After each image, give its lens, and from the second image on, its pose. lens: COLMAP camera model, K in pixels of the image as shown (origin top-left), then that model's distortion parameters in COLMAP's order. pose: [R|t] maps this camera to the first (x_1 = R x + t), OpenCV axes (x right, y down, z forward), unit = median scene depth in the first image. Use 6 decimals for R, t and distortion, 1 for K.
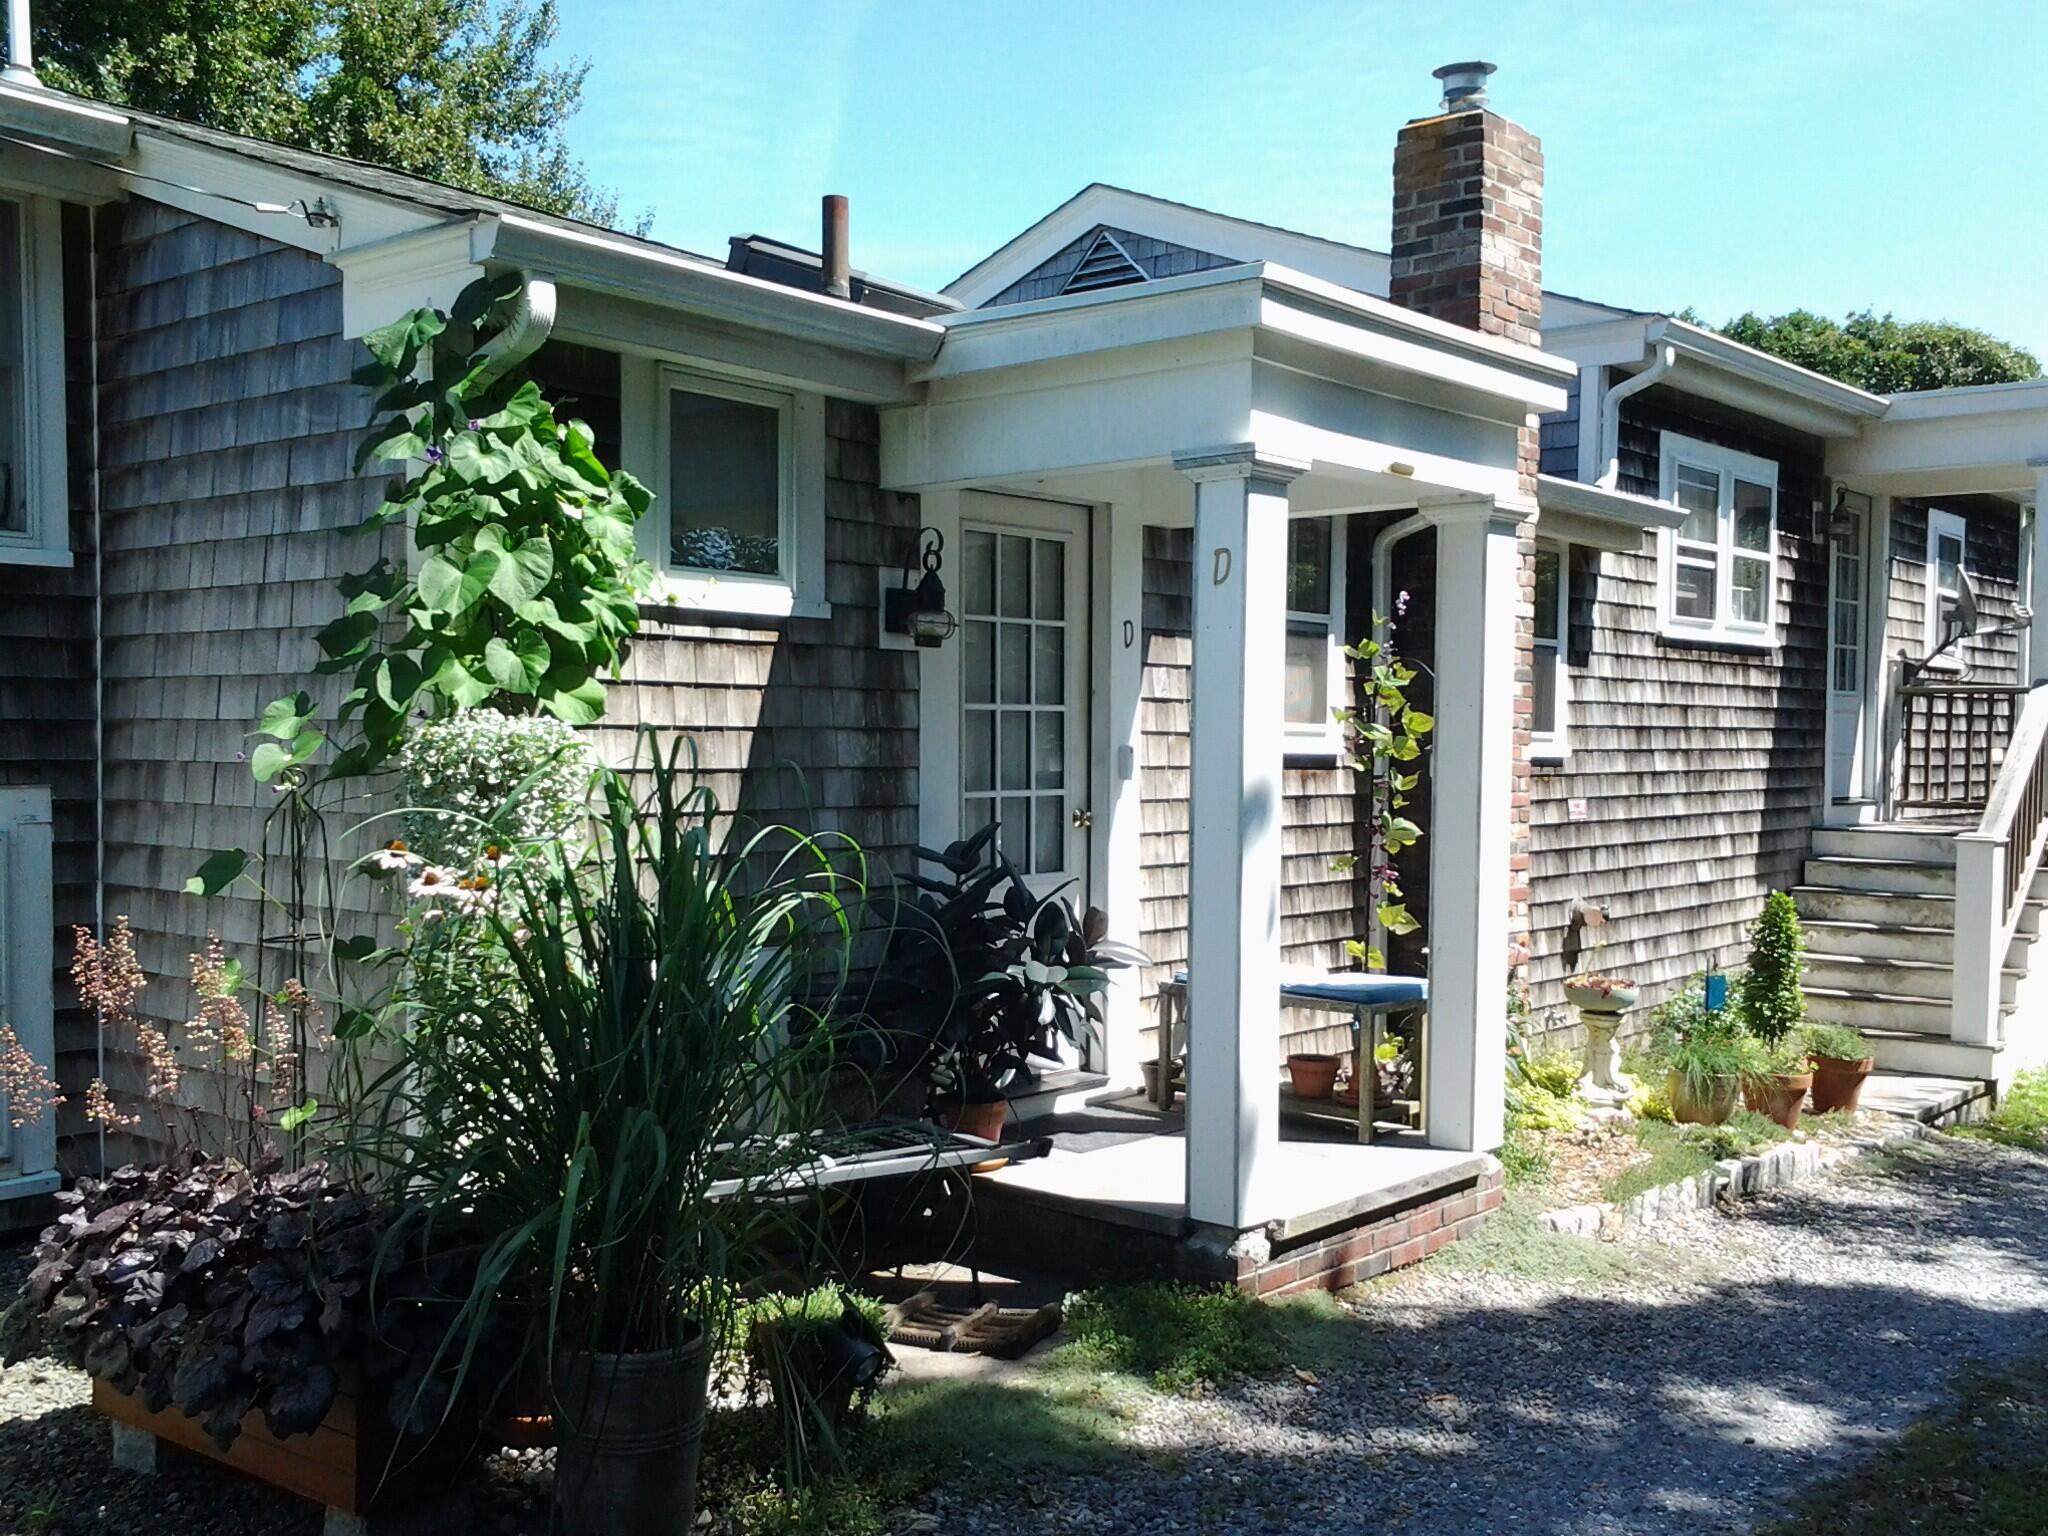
lens RADIAL K [[2054.0, 0, 1022.7], [0, 2054.0, 816.3], [0, 0, 1]] dist [0.074260, -0.213270]
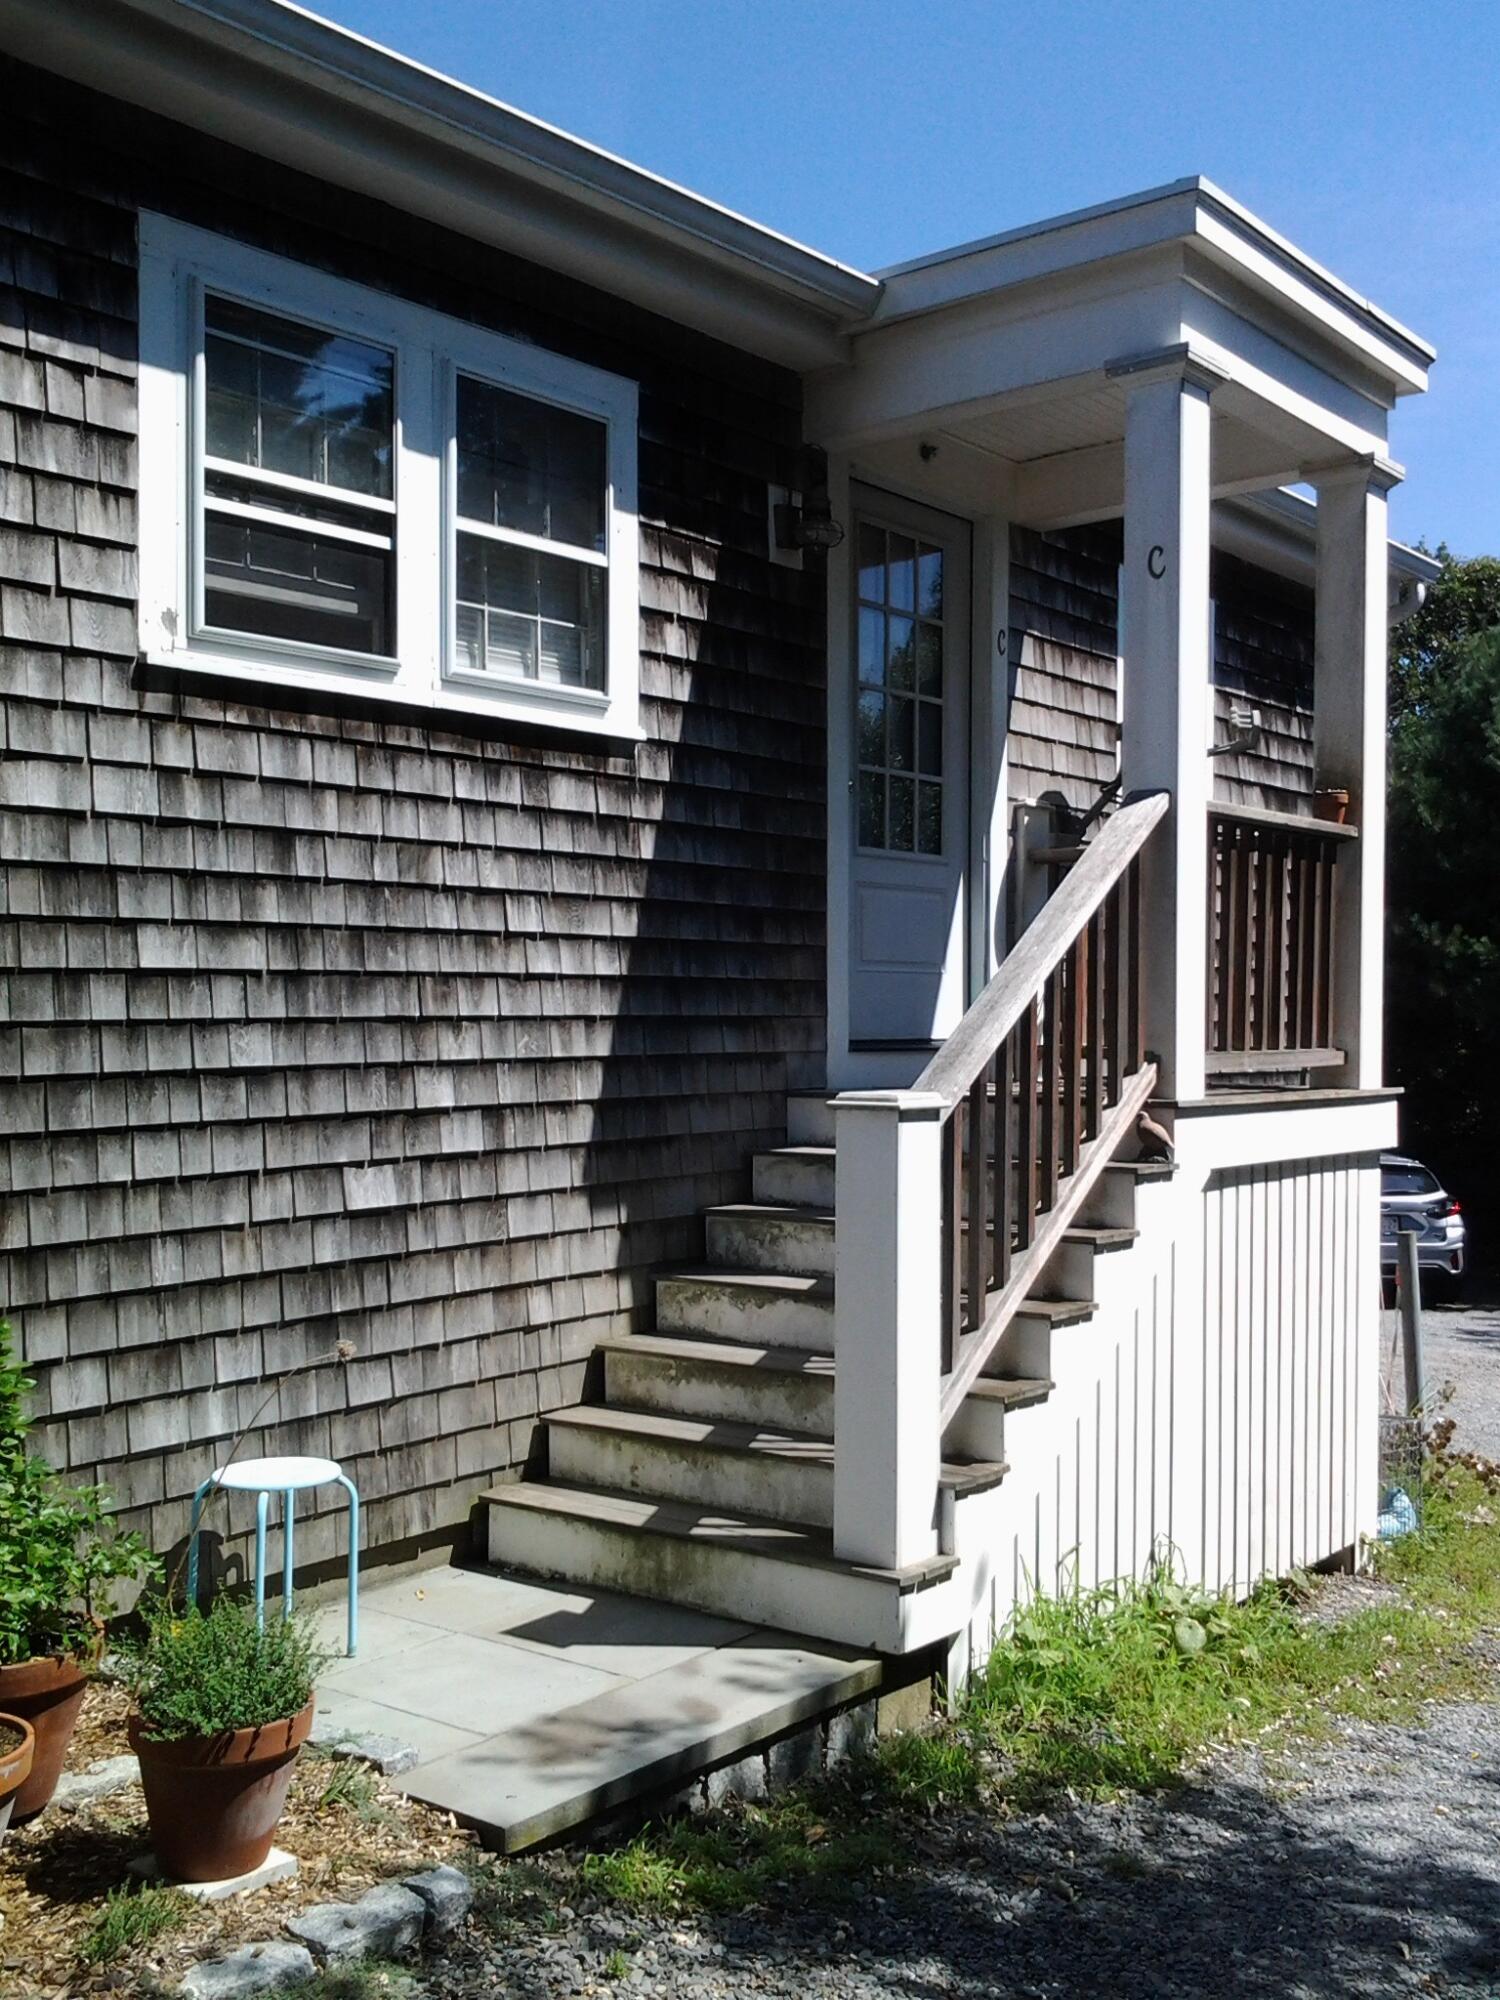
lens RADIAL K [[2005.8, 0, 866.1], [0, 2005.8, 1002.0], [0, 0, 1]] dist [0.074260, -0.213270]
pose [[0.997973, -0.011313, 0.062628, 0.418386], [0.014031, 0.998971, -0.043126, 0.005961], [-0.062076, 0.043917, 0.997105, 0.538937]]
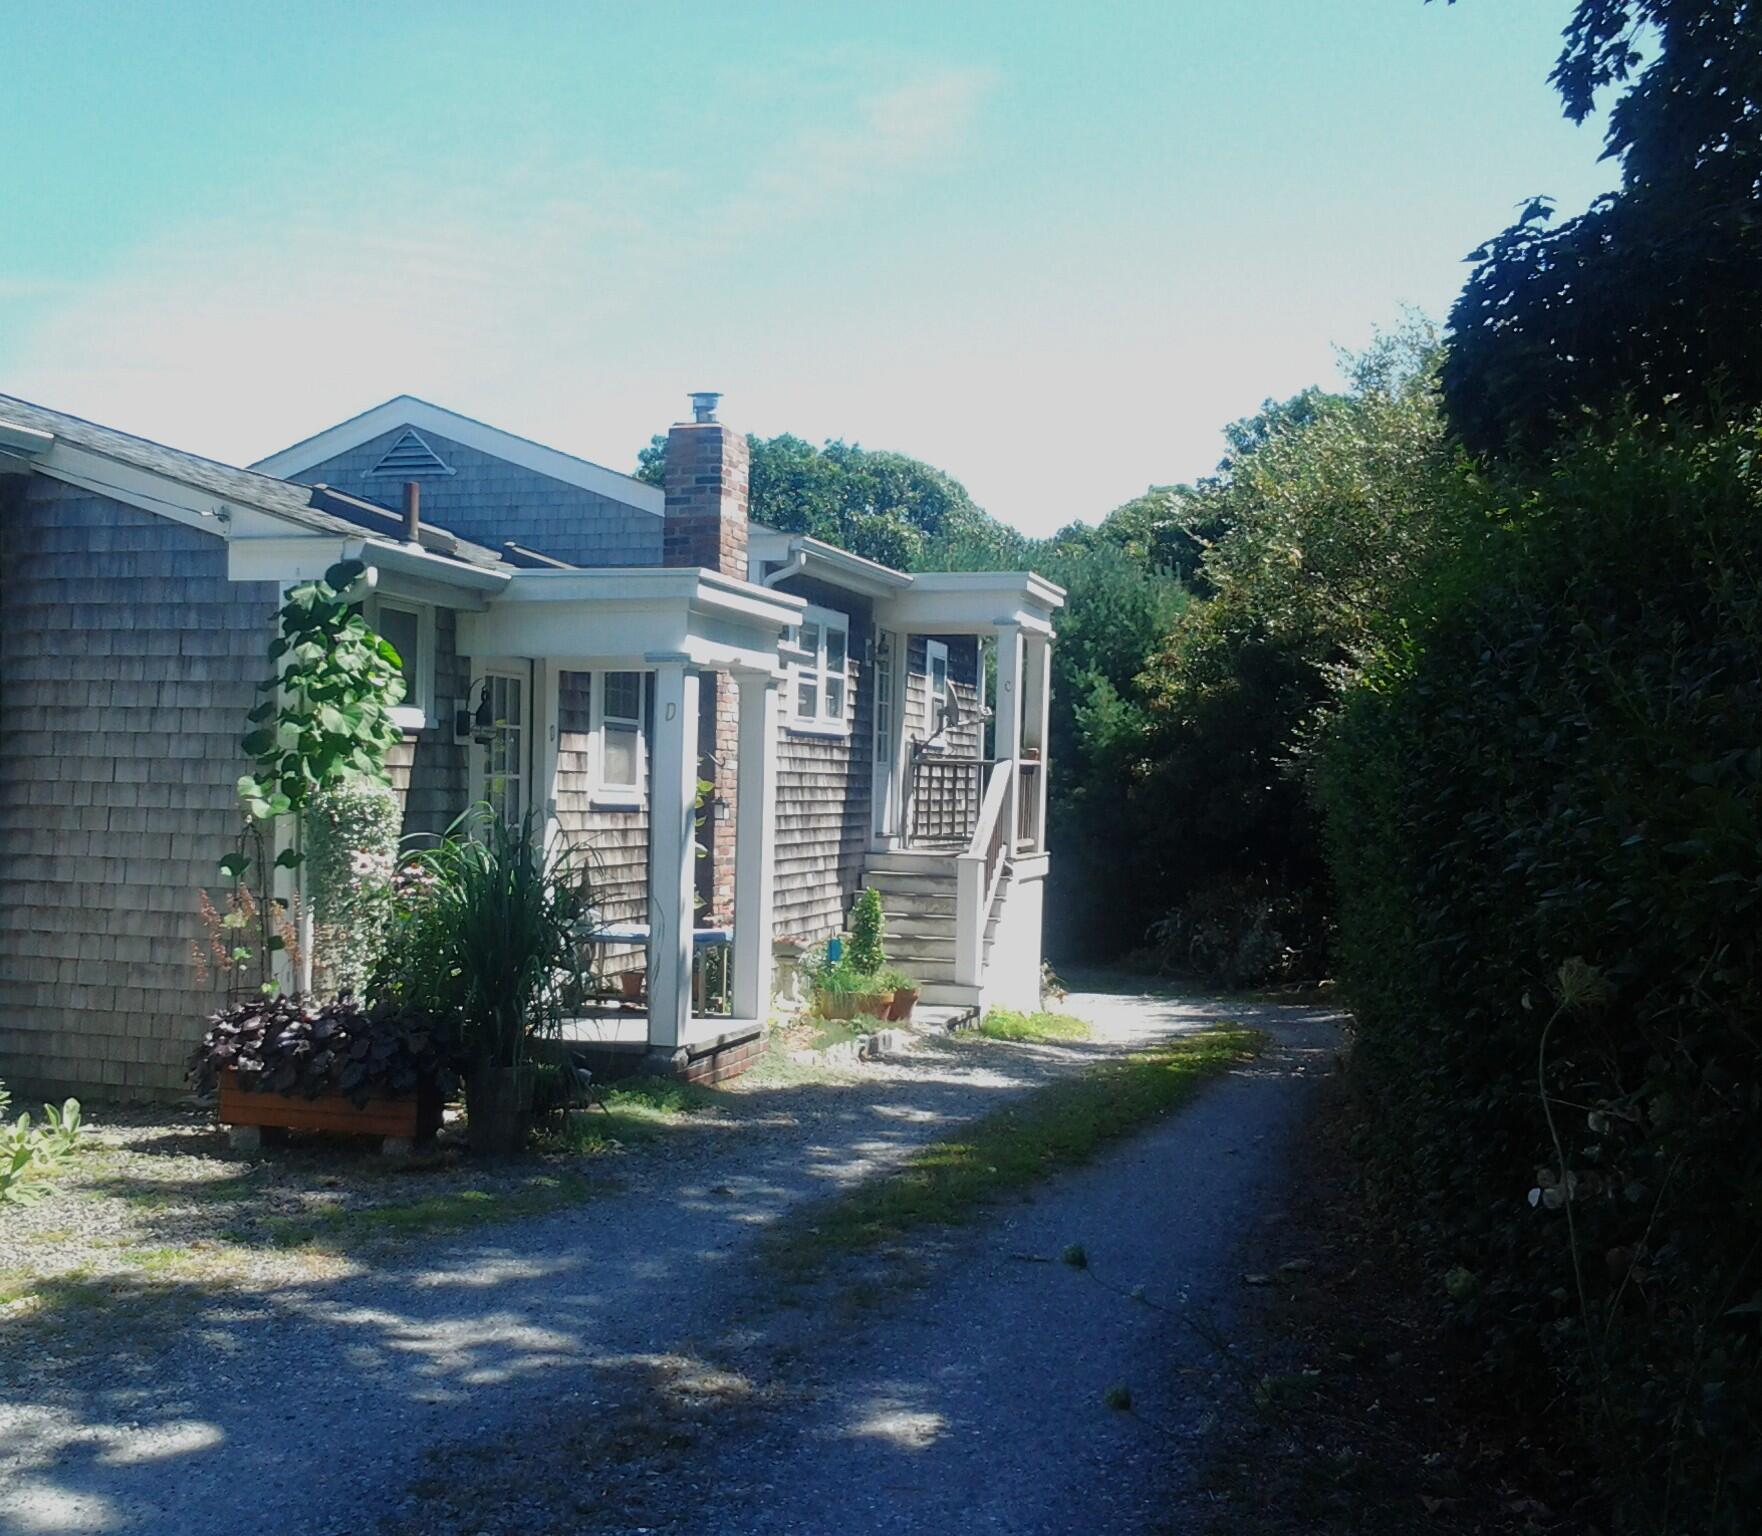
lens RADIAL K [[2036.5, 0, 881.0], [0, 2036.5, 768.0], [0, 0, 1]] dist [-0.012046, -0.001271]
pose [[0.911642, 0.016087, 0.410670, -0.252706], [0.001211, 0.999124, -0.041826, 0.007074], [-0.410984, 0.038628, 0.910824, -0.420300]]
